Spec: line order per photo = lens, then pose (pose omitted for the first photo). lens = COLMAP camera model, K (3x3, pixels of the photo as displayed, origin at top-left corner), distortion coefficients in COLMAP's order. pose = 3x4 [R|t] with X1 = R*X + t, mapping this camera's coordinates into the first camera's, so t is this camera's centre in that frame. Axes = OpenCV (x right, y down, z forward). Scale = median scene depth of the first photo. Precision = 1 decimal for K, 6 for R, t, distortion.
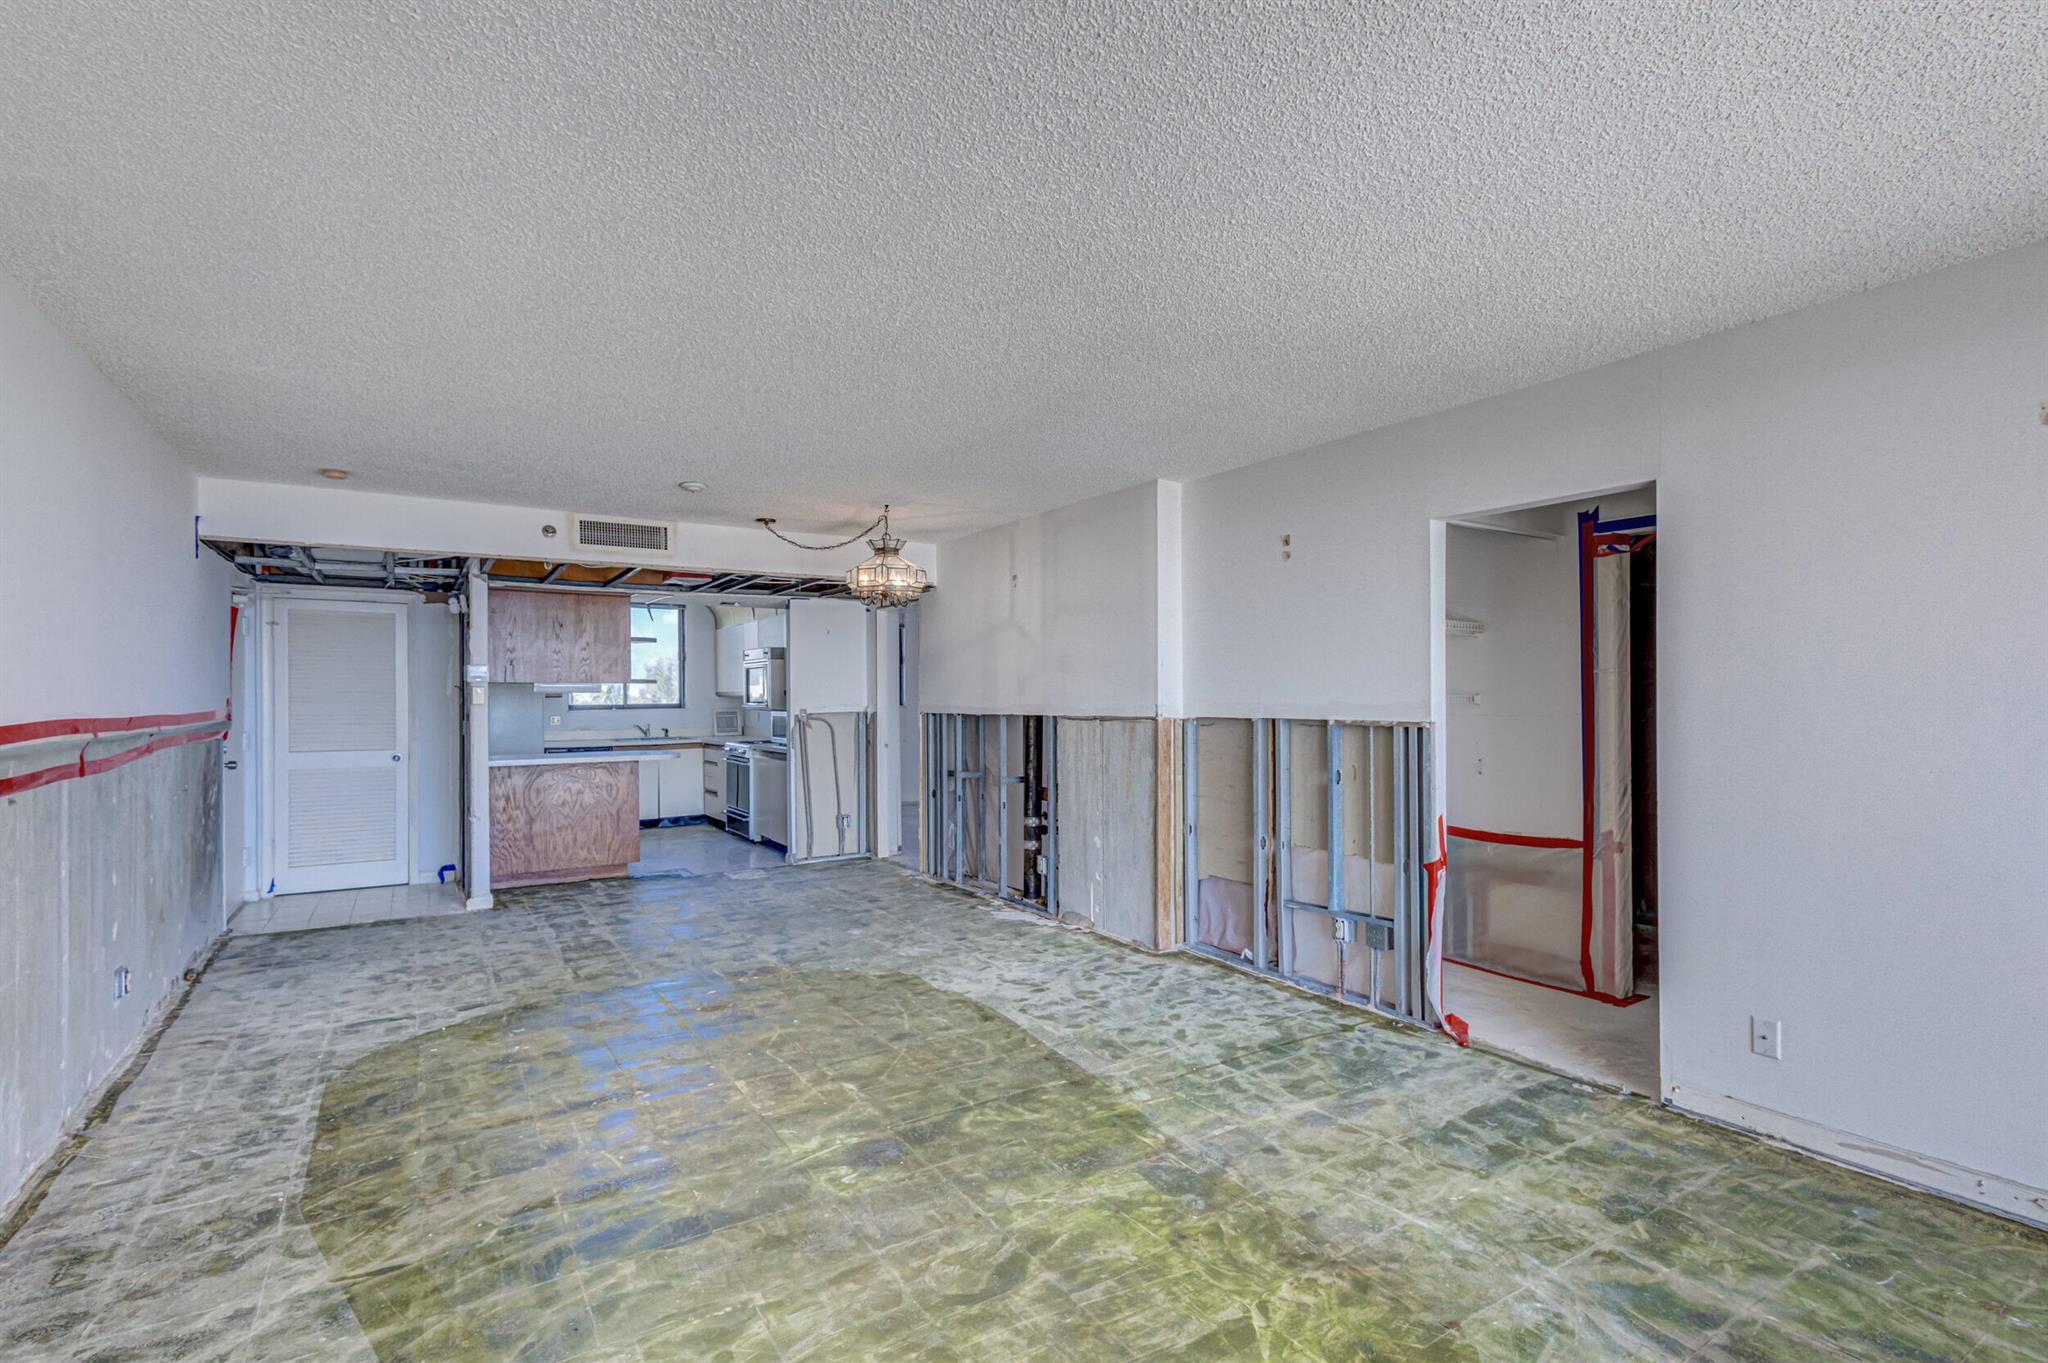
lens RADIAL K [[948.8, 0, 1024.0], [0, 948.8, 681.5], [0, 0, 1]] dist [0.013558, -0.000465]
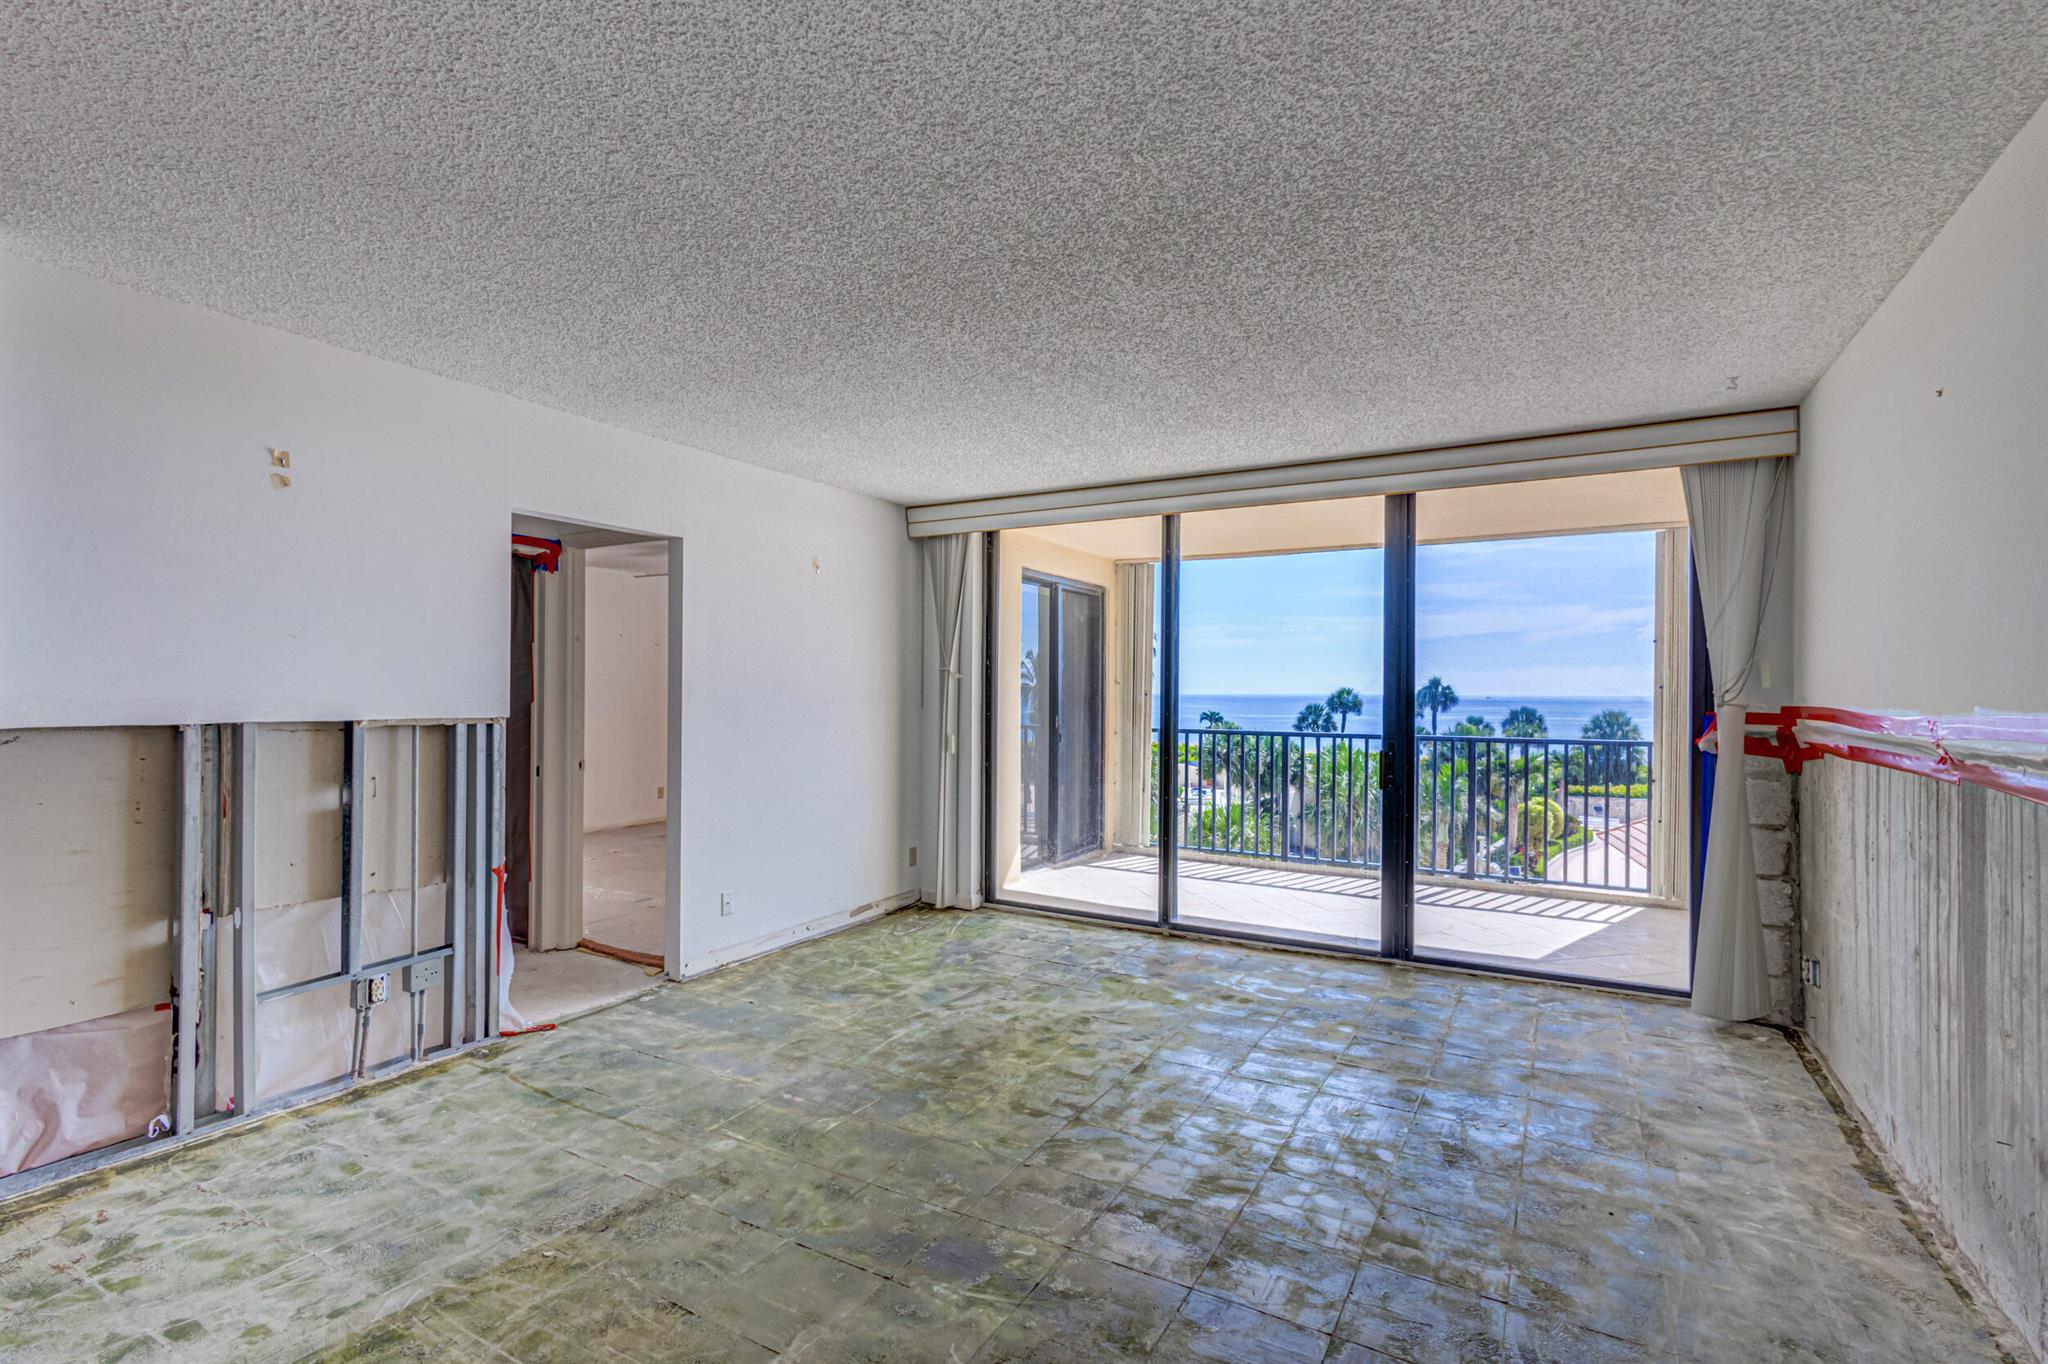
lens RADIAL K [[948.8, 0, 1024.0], [0, 948.8, 682.0], [0, 0, 1]] dist [0.013558, -0.000465]
pose [[-0.461281, 0.012773, 0.887162, -0.597230], [-0.016593, 0.999597, -0.023019, 0.018305], [-0.887099, -0.025339, -0.460883, 0.882101]]
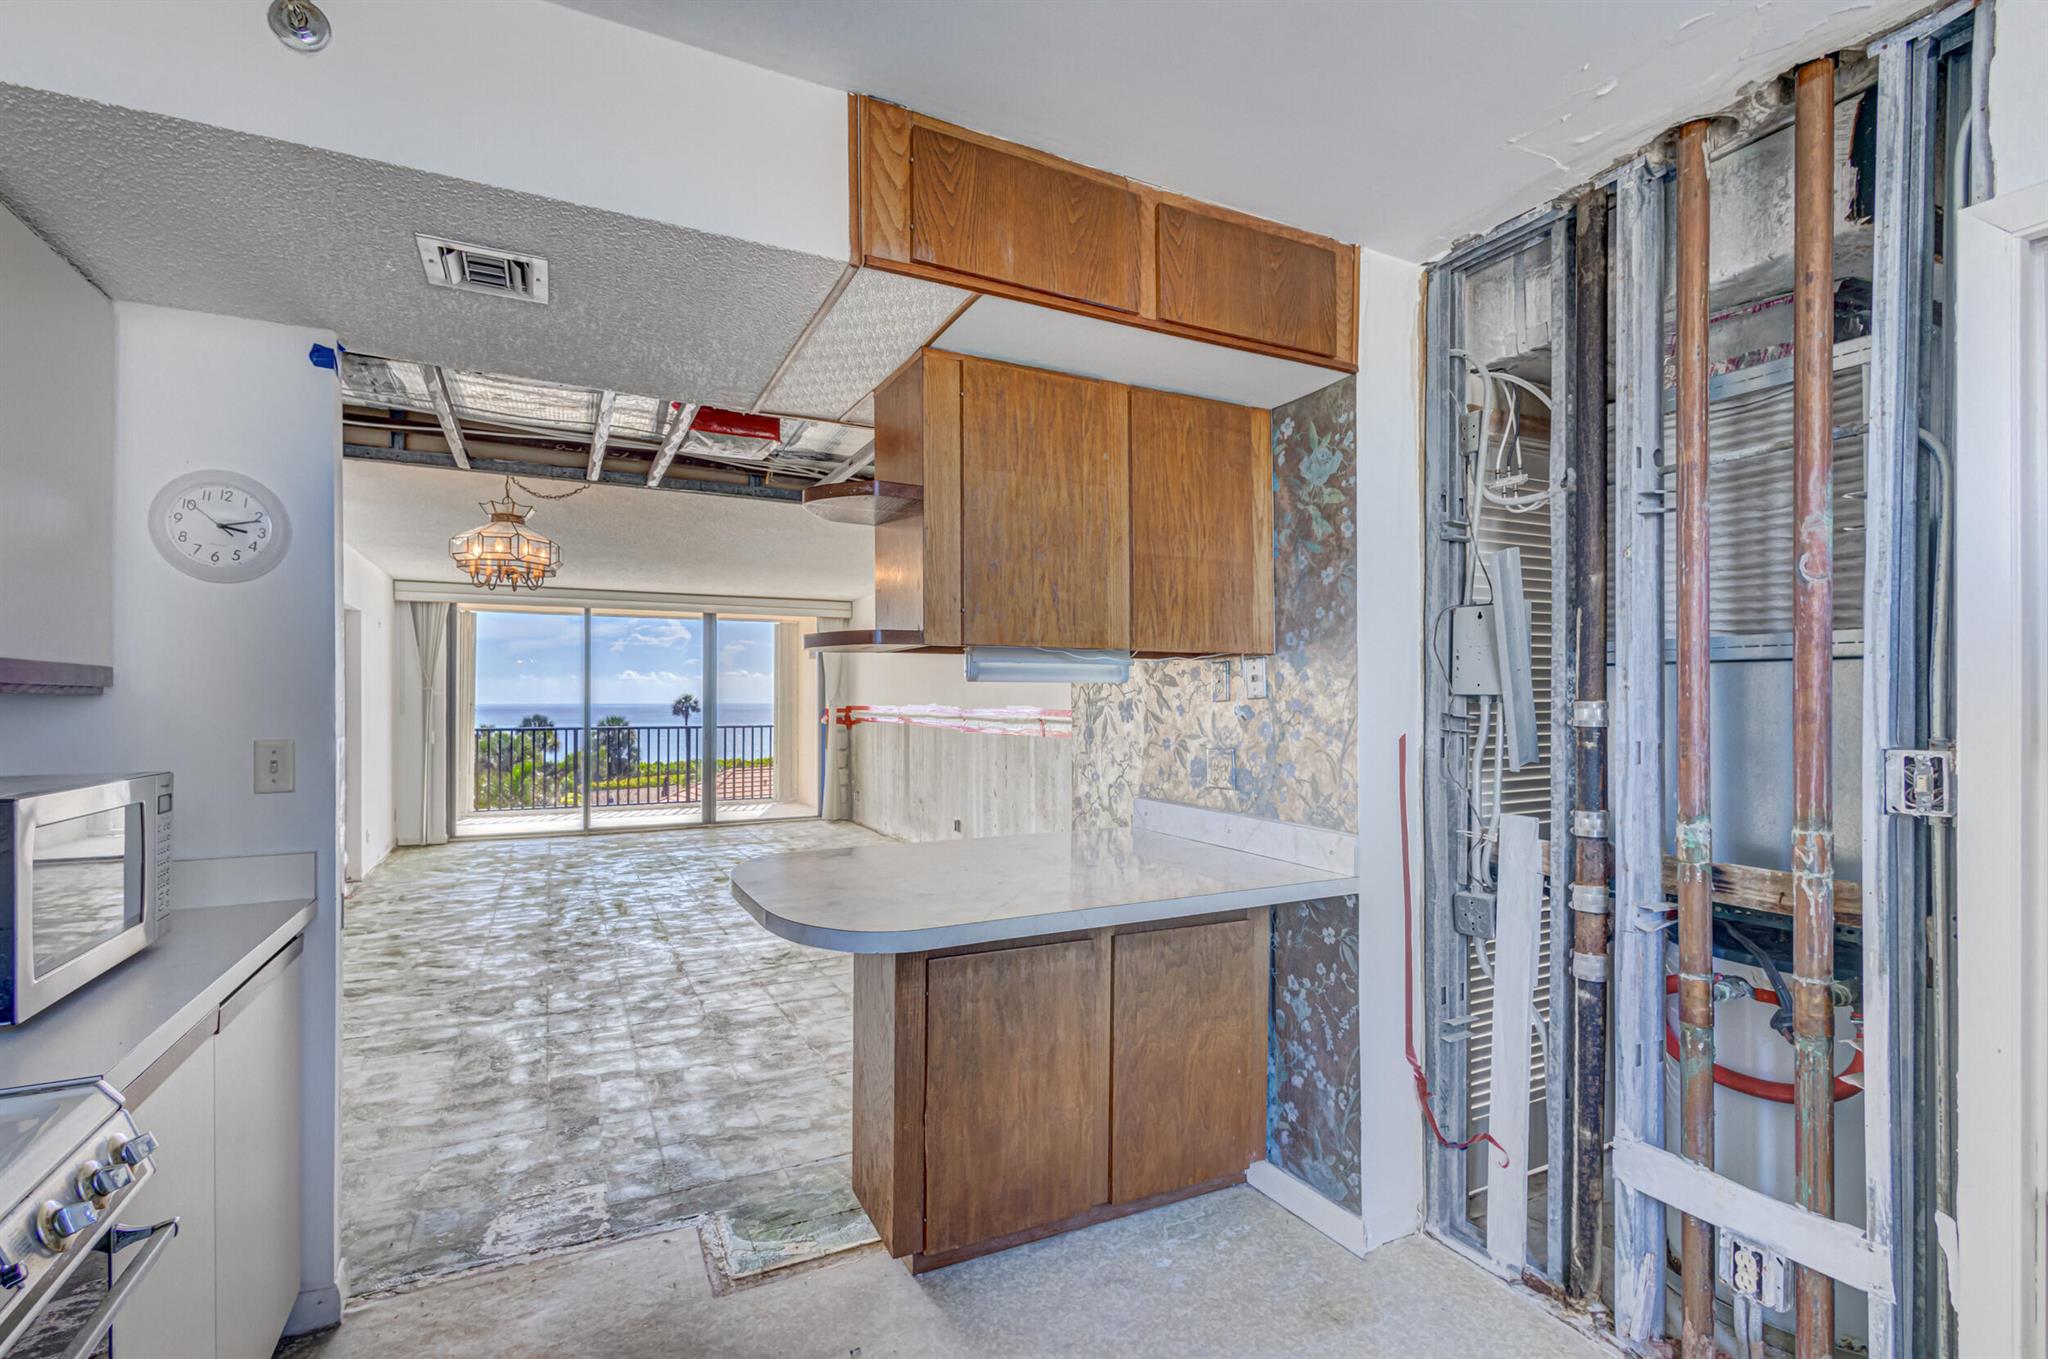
lens RADIAL K [[949.7, 0, 1019.7], [0, 949.7, 698.5], [0, 0, 1]] dist [0.011811, 0.000187]
pose [[-0.993557, 0.008881, 0.112987, -0.868505], [0.006672, 0.999779, -0.019915, 0.042049], [-0.113139, -0.019033, -0.993397, 2.294899]]
